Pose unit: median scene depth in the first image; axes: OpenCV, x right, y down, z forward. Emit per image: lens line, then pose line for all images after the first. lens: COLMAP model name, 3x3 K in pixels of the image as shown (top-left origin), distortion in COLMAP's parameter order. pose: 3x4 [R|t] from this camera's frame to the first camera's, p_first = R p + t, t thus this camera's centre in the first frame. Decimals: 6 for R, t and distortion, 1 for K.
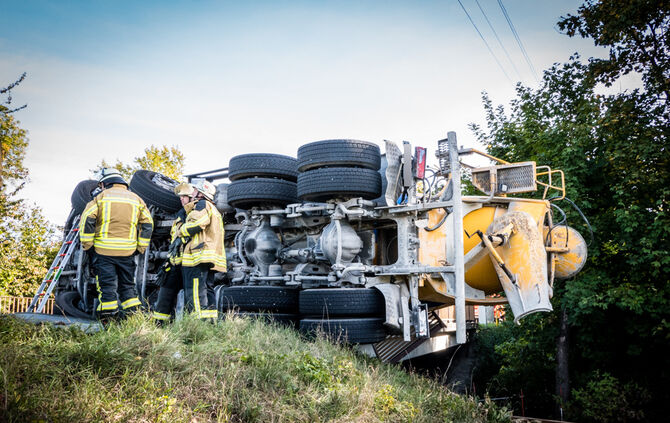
lens RADIAL K [[634.3, 0, 335.0], [0, 634.3, 211.5], [0, 0, 1]] dist [0.014026, 0.003466]
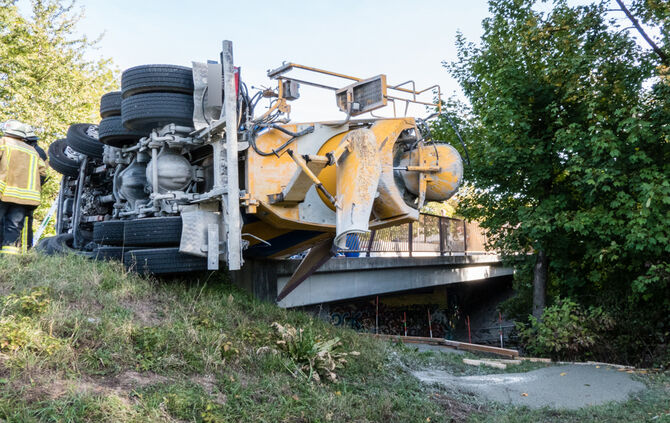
lens RADIAL K [[515.5, 0, 369.8], [0, 515.5, 193.6], [0, 0, 1]] dist [0.001808, -0.009802]
pose [[0.979999, -0.054040, -0.191526, 0.471522], [0.062150, 0.997396, 0.036587, 0.073024], [0.189050, -0.047759, 0.980805, 0.276630]]
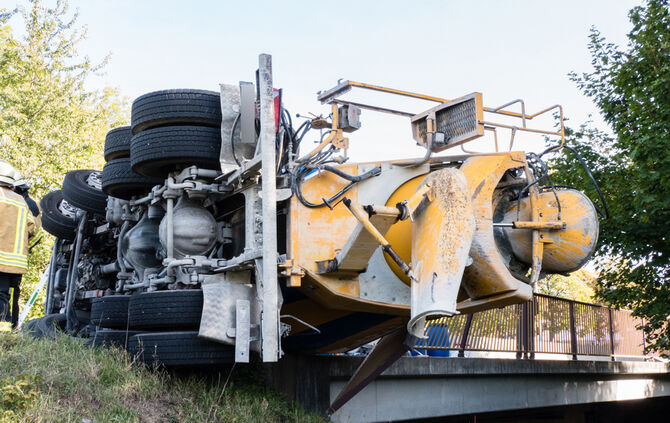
lens RADIAL K [[742.4, 0, 335.0], [0, 742.4, 211.5], [0, 0, 1]] dist [-0.003635, 0.032949]
pose [[0.931786, -0.074621, -0.355256, 0.483054], [0.060539, 0.996882, -0.050609, 0.081978], [0.357925, 0.025650, 0.933398, 0.258230]]
